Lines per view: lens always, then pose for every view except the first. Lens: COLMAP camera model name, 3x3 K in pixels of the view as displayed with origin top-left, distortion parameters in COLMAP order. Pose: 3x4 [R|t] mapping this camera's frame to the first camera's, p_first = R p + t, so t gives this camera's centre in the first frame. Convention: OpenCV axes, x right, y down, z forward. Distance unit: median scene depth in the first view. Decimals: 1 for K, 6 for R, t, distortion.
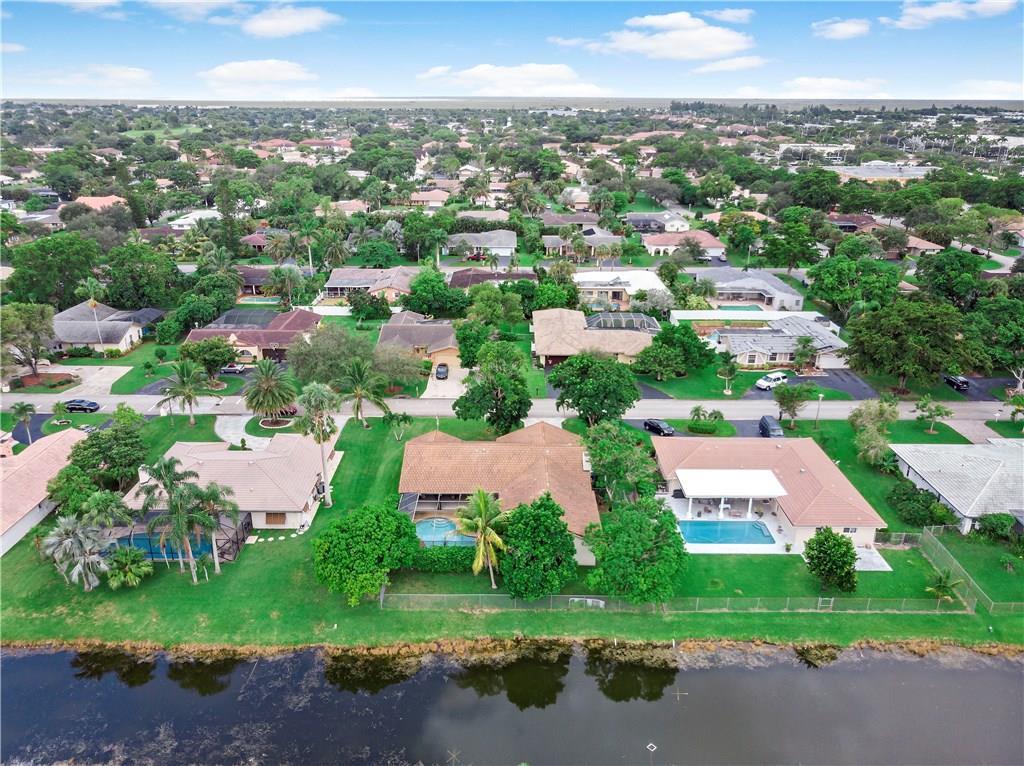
lens RADIAL K [[715.1, 0, 509.5], [0, 715.1, 381.6], [0, 0, 1]] dist [-0.004408, 0.014685]
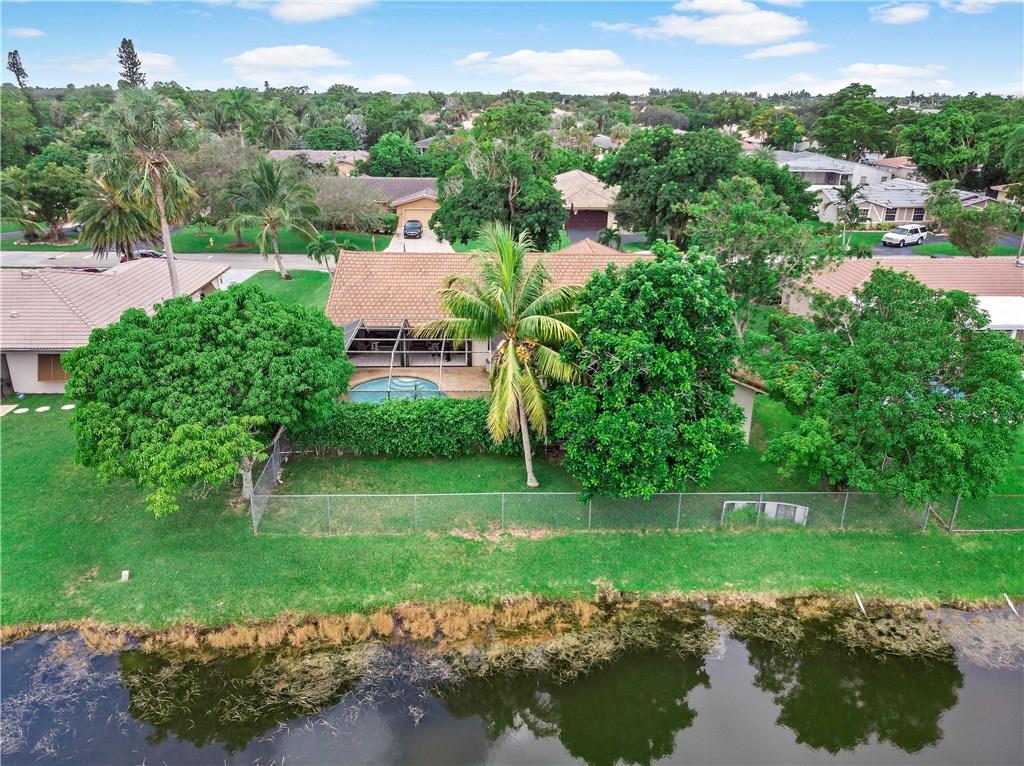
lens RADIAL K [[715.1, 0, 514.9], [0, 715.1, 383.7], [0, 0, 1]] dist [-0.004408, 0.014685]
pose [[0.999099, -0.004022, 0.042259, -0.052914], [0.003743, 0.999971, 0.006692, 0.241380], [-0.042285, -0.006528, 0.999084, 0.620248]]
